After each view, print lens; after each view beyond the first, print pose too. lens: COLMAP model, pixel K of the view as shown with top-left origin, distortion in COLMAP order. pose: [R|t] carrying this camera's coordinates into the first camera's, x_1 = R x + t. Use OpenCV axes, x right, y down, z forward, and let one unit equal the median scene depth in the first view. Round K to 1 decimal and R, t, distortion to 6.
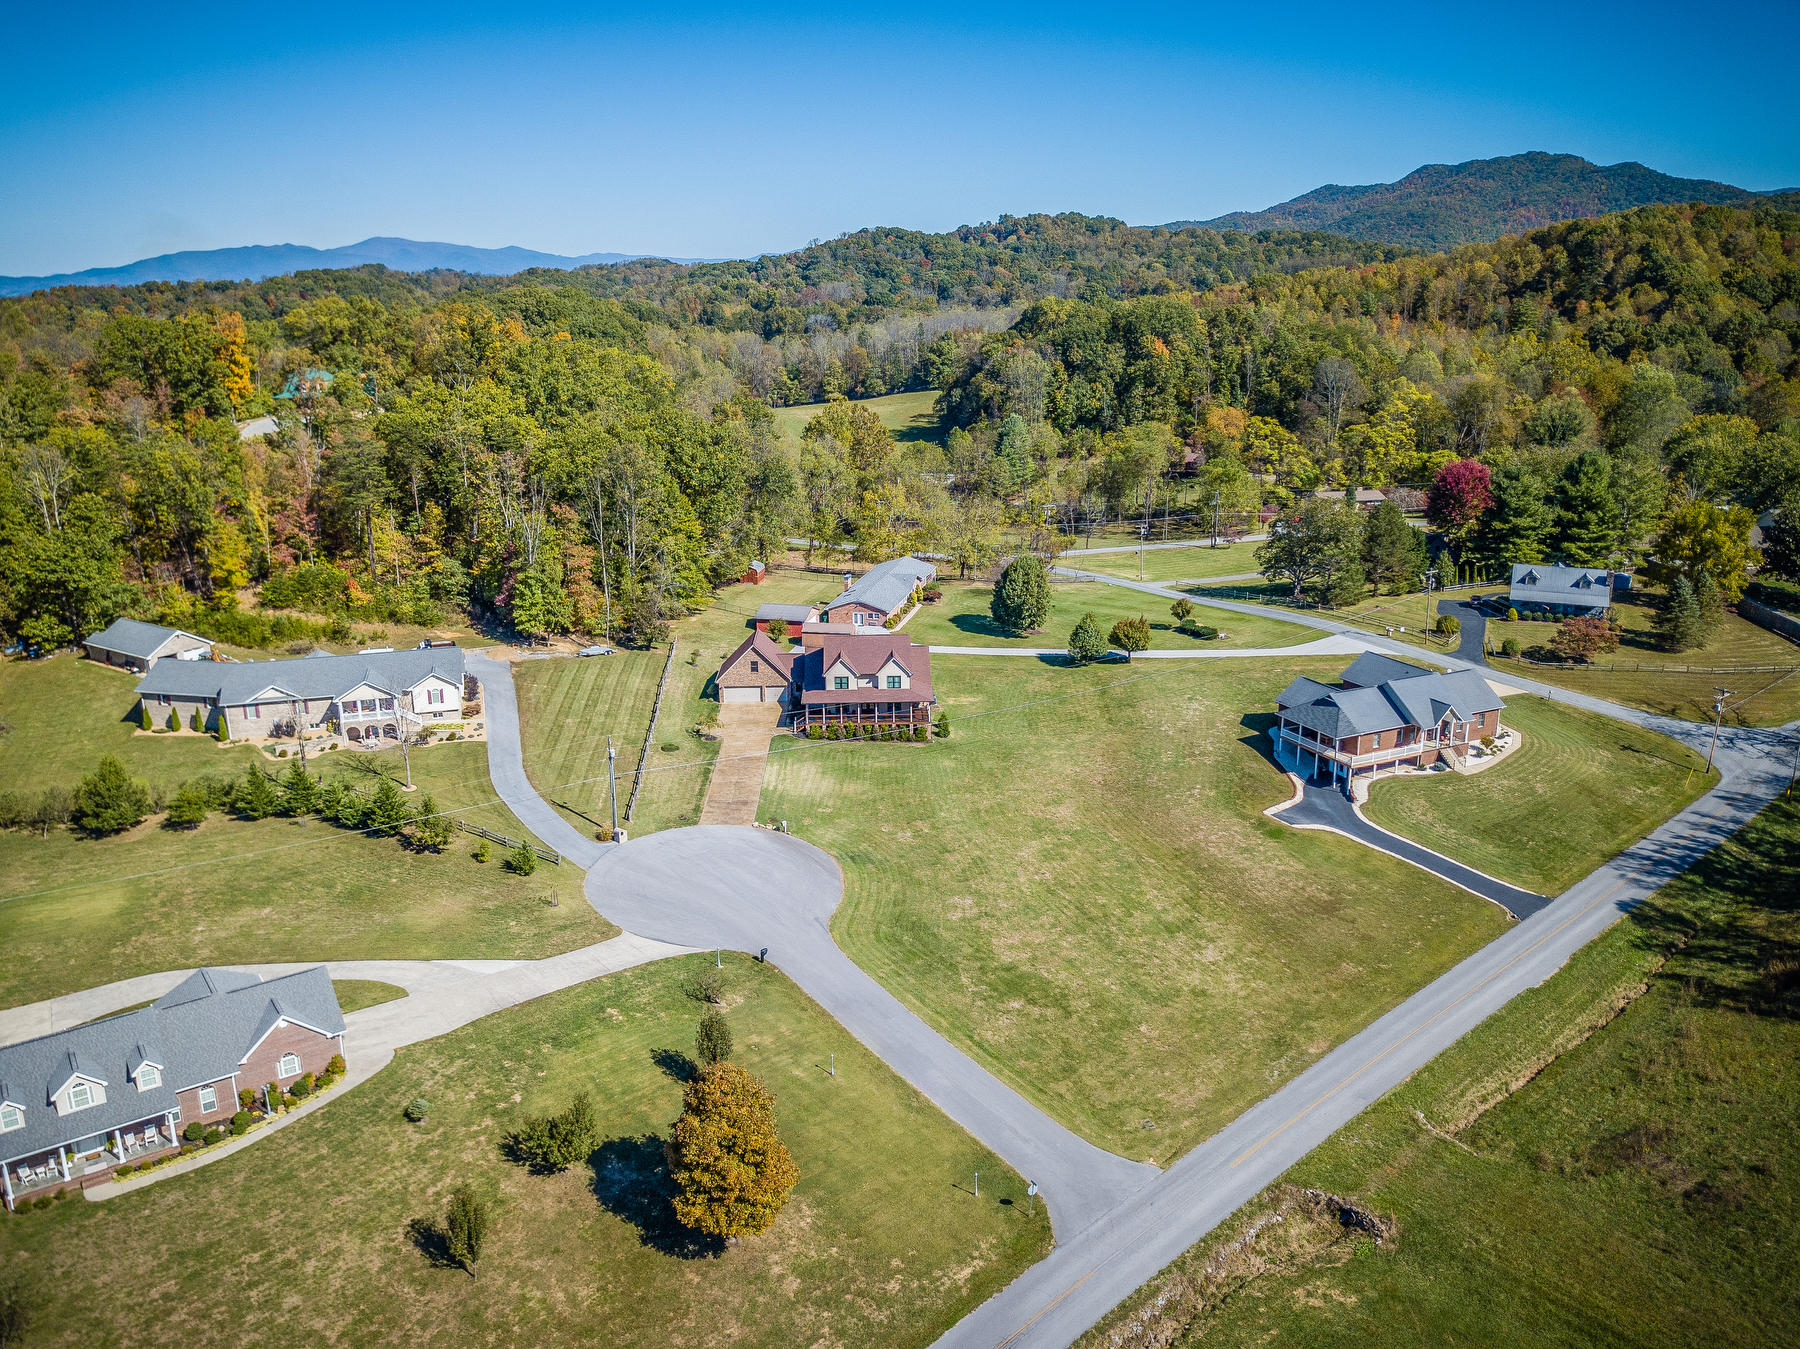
lens RADIAL K [[1376.9, 0, 896.3], [0, 1376.9, 670.6], [0, 0, 1]] dist [0.004273, -0.007100]
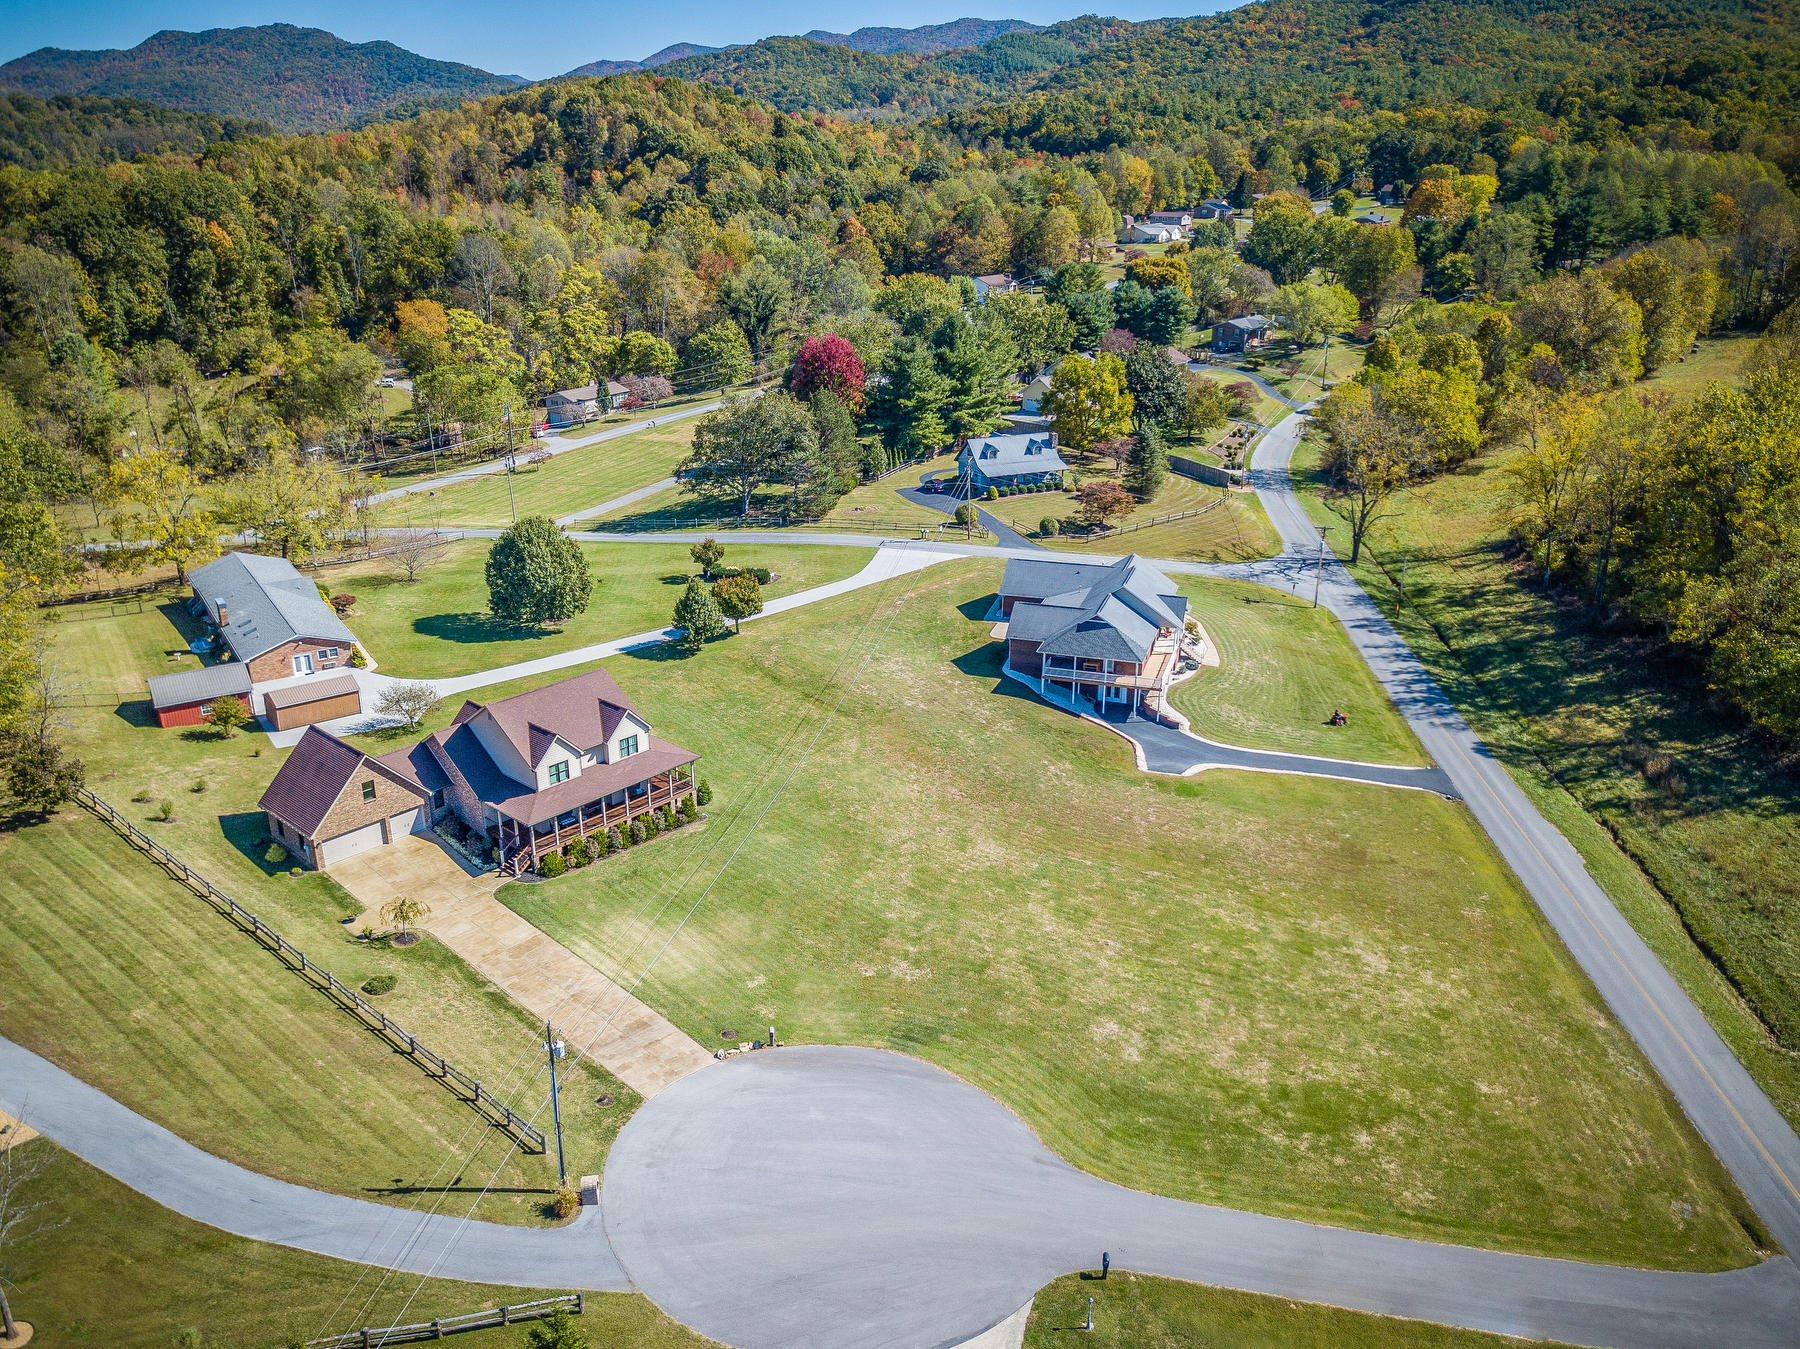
lens RADIAL K [[1376.9, 0, 896.3], [0, 1376.9, 670.6], [0, 0, 1]] dist [0.004273, -0.007100]
pose [[0.688676, -0.250583, 0.680393, -0.421872], [0.196644, 0.967762, 0.157381, -0.125949], [-0.697895, 0.025411, 0.715749, 0.549219]]
